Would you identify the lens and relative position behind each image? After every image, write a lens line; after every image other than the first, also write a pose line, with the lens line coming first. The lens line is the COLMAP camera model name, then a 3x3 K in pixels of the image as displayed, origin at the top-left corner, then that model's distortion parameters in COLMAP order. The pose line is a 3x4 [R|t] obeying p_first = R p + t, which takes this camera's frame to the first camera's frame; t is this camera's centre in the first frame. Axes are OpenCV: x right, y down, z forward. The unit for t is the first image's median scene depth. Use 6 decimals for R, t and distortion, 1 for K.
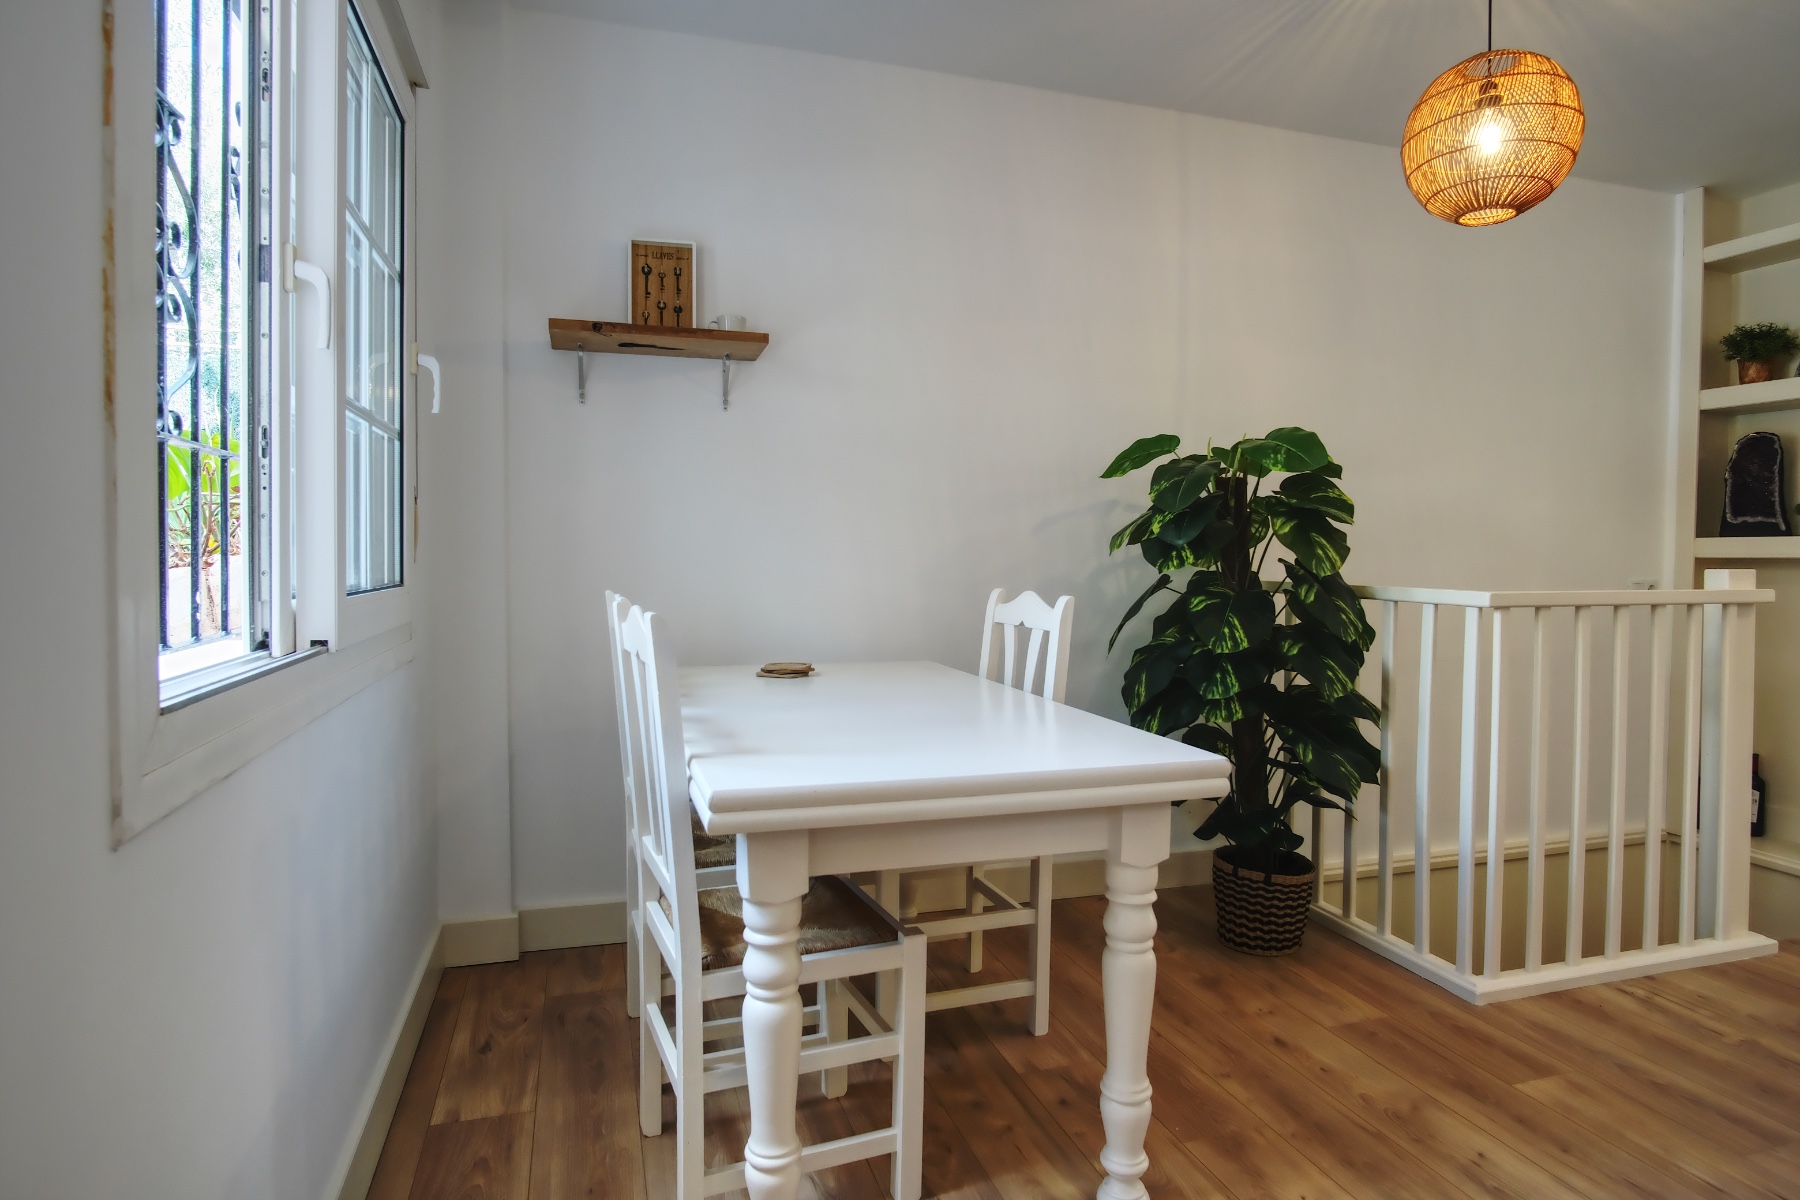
lens RADIAL K [[968.0, 0, 900.0], [0, 968.0, 600.0], [0, 0, 1]] dist [-0.017949, 0.002102]
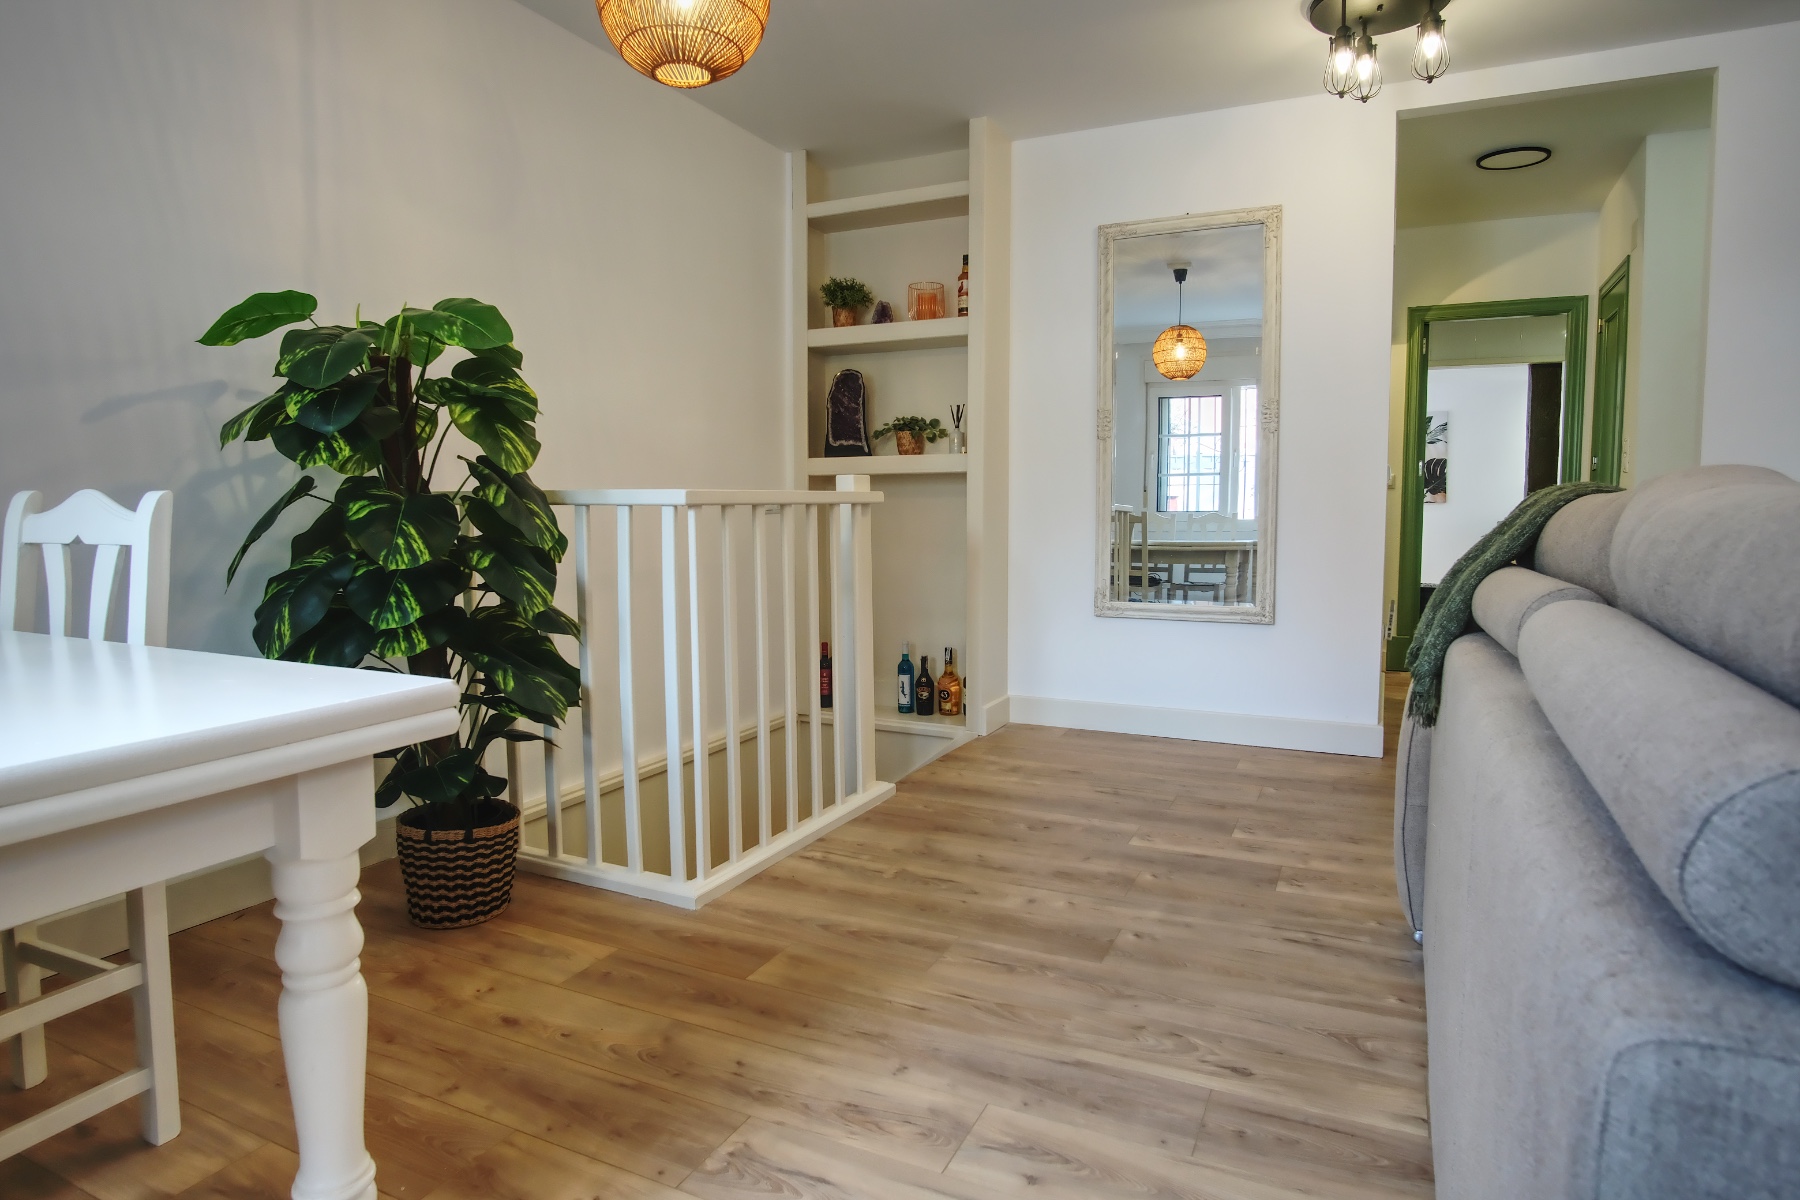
lens RADIAL K [[1012.6, 0, 909.6], [0, 1012.6, 584.2], [0, 0, 1]] dist [-0.024054, 0.002281]
pose [[0.678218, -0.065546, 0.731932, 0.012247], [0.032892, 0.997724, 0.058869, 0.031311], [-0.734124, -0.015851, 0.678830, 0.124770]]
